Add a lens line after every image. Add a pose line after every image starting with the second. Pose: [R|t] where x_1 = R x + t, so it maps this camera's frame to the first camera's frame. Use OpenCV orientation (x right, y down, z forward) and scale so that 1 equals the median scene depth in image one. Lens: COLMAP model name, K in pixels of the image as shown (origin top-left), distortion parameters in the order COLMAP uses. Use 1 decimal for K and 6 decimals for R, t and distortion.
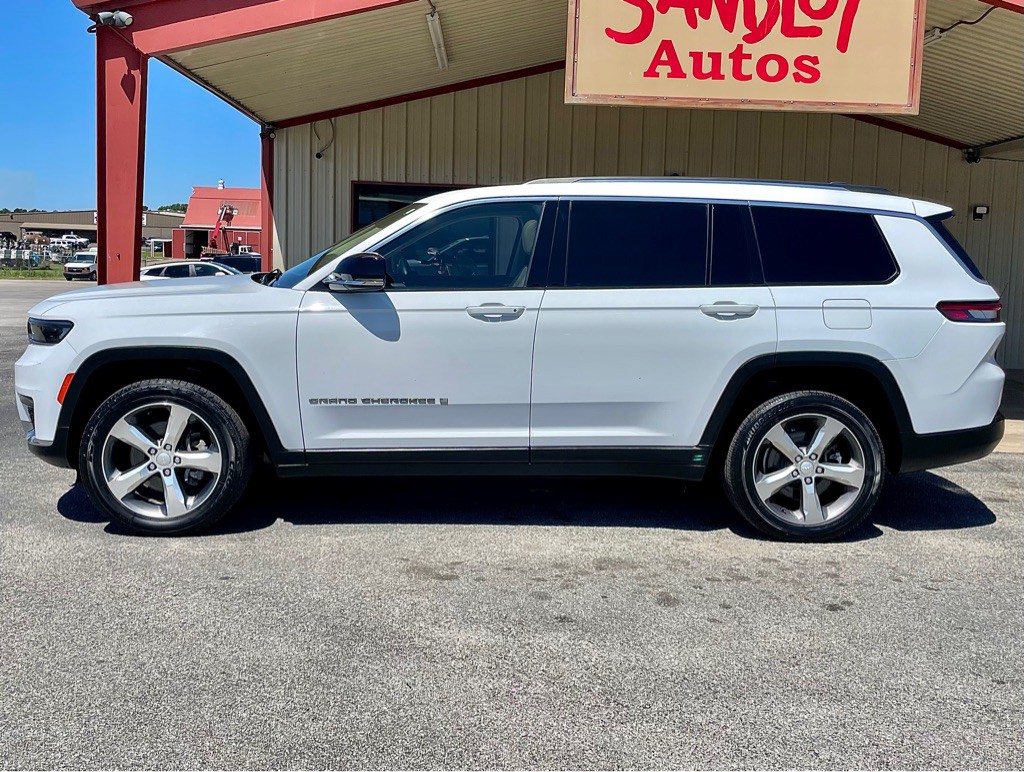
lens RADIAL K [[1065.7, 0, 438.7], [0, 1065.7, 367.4], [0, 0, 1]] dist [-0.002119, 0.000000]
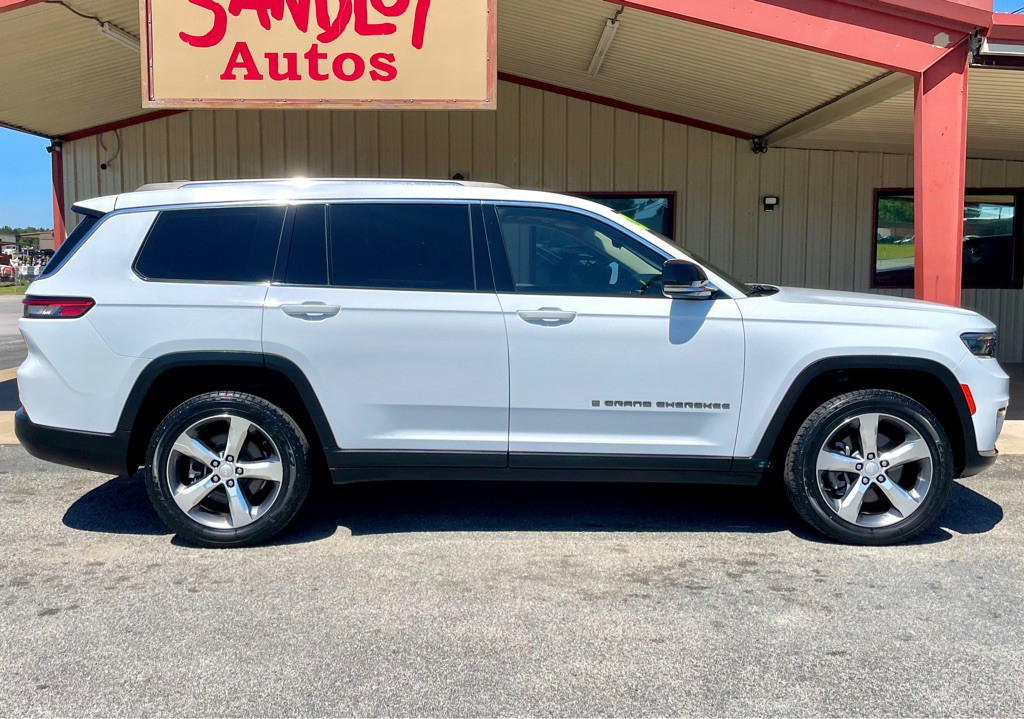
lens RADIAL K [[1063.4, 0, 480.1], [0, 1063.4, 341.2], [0, 0, 1]] dist [0.060127, 0.000000]
pose [[0.998471, -0.023212, -0.050164, 0.479567], [0.021690, 0.999294, -0.030680, 0.009076], [0.050841, 0.029545, 0.998270, 0.014838]]
